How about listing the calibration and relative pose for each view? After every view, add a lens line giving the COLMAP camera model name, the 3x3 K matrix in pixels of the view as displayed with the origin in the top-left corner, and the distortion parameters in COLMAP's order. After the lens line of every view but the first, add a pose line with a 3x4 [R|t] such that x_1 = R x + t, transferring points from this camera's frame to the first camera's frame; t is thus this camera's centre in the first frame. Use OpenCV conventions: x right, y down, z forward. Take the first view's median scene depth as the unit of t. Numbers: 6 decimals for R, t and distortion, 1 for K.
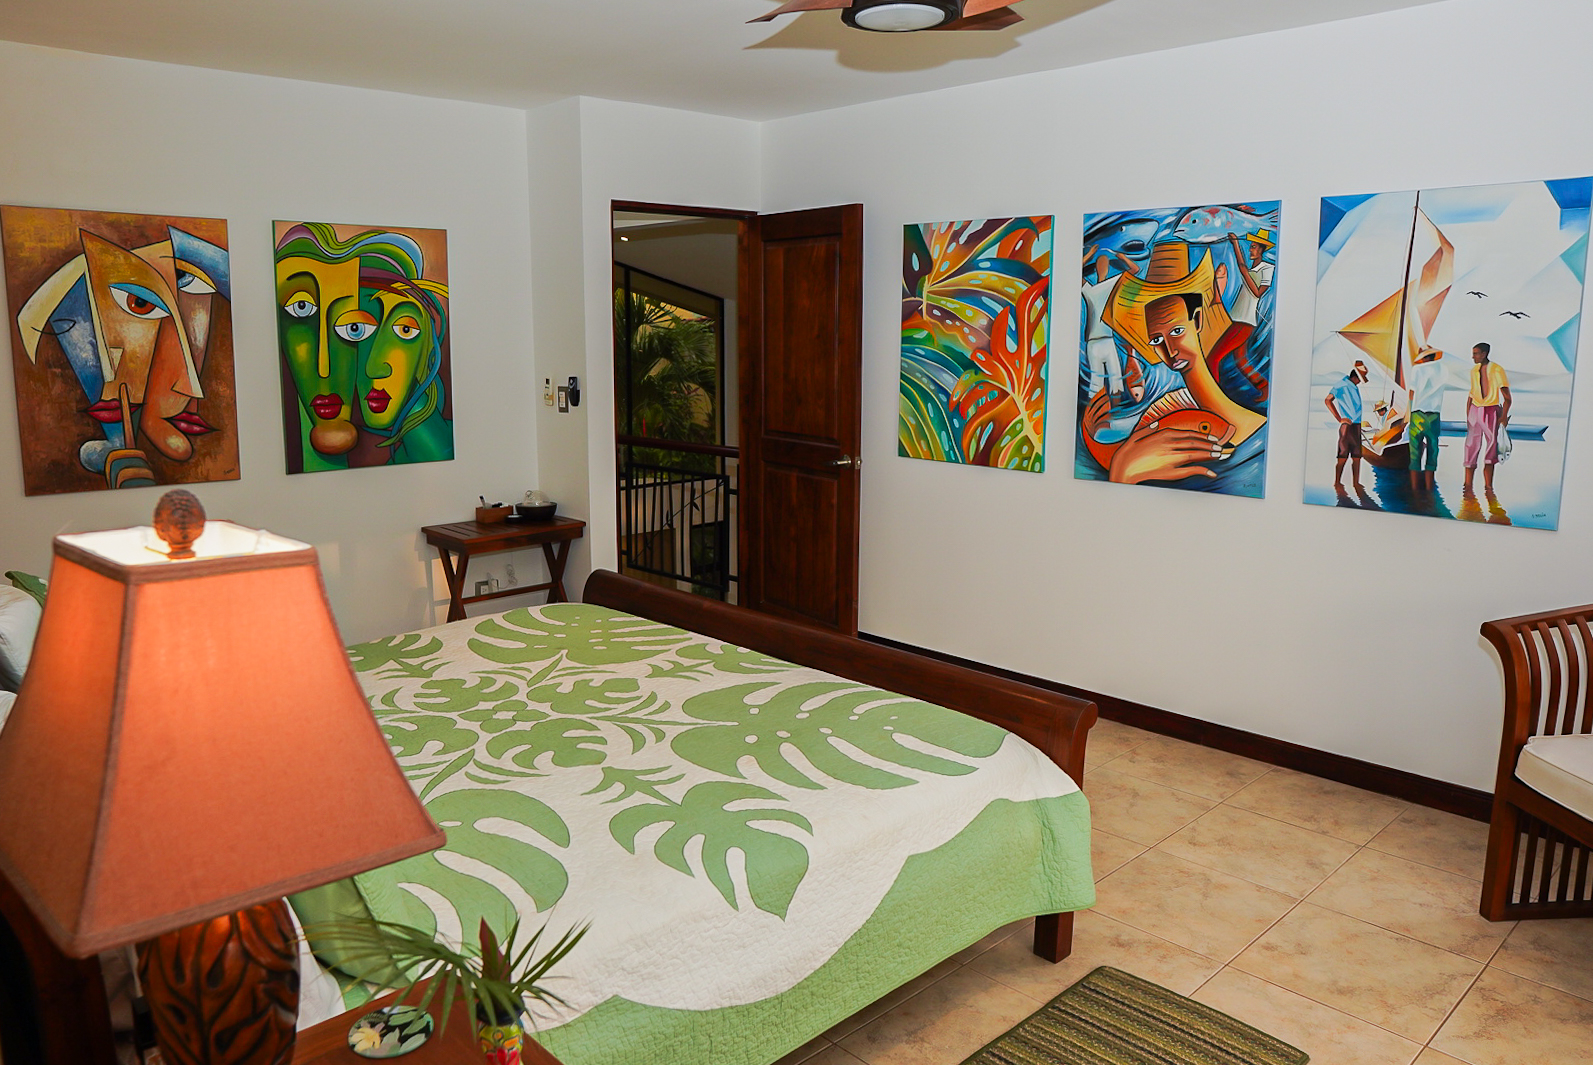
lens RADIAL K [[1119.7, 0, 792.9], [0, 1119.7, 525.6], [0, 0, 1]] dist [-0.080233, 0.040943]
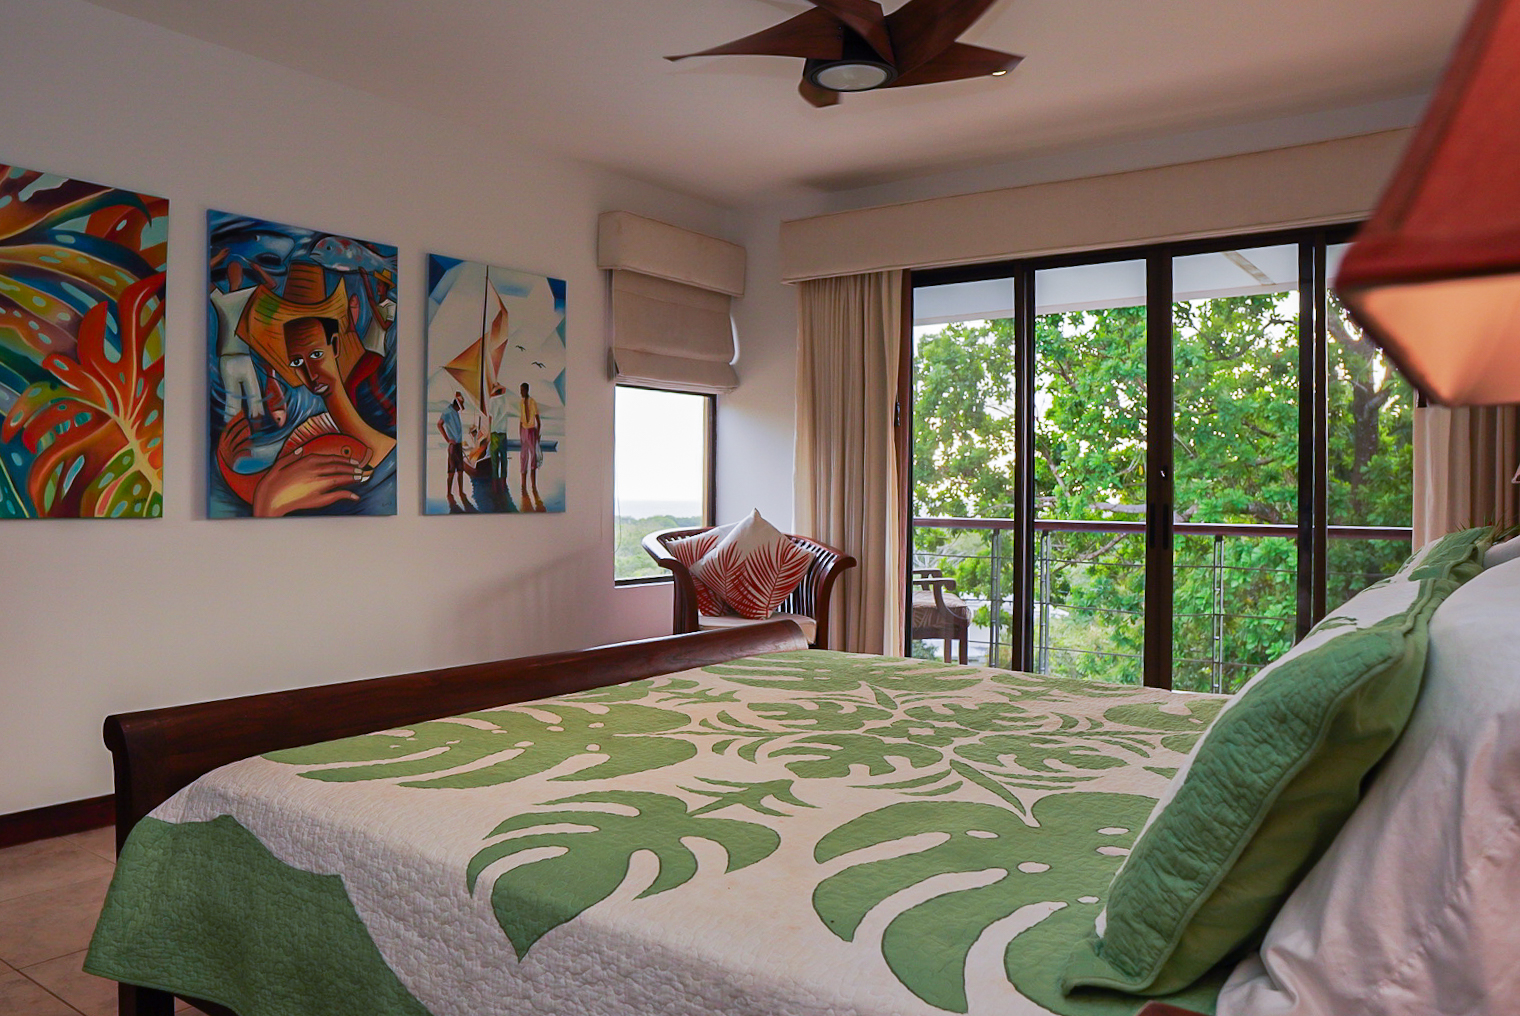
lens RADIAL K [[1068.4, 0, 755.9], [0, 1068.4, 505.2], [0, 0, 1]] dist [-0.080233, 0.040943]
pose [[-0.132694, -0.020756, 0.990940, -0.625064], [0.168043, 0.984836, 0.043130, -0.018702], [-0.976808, 0.172244, -0.127194, 0.752502]]
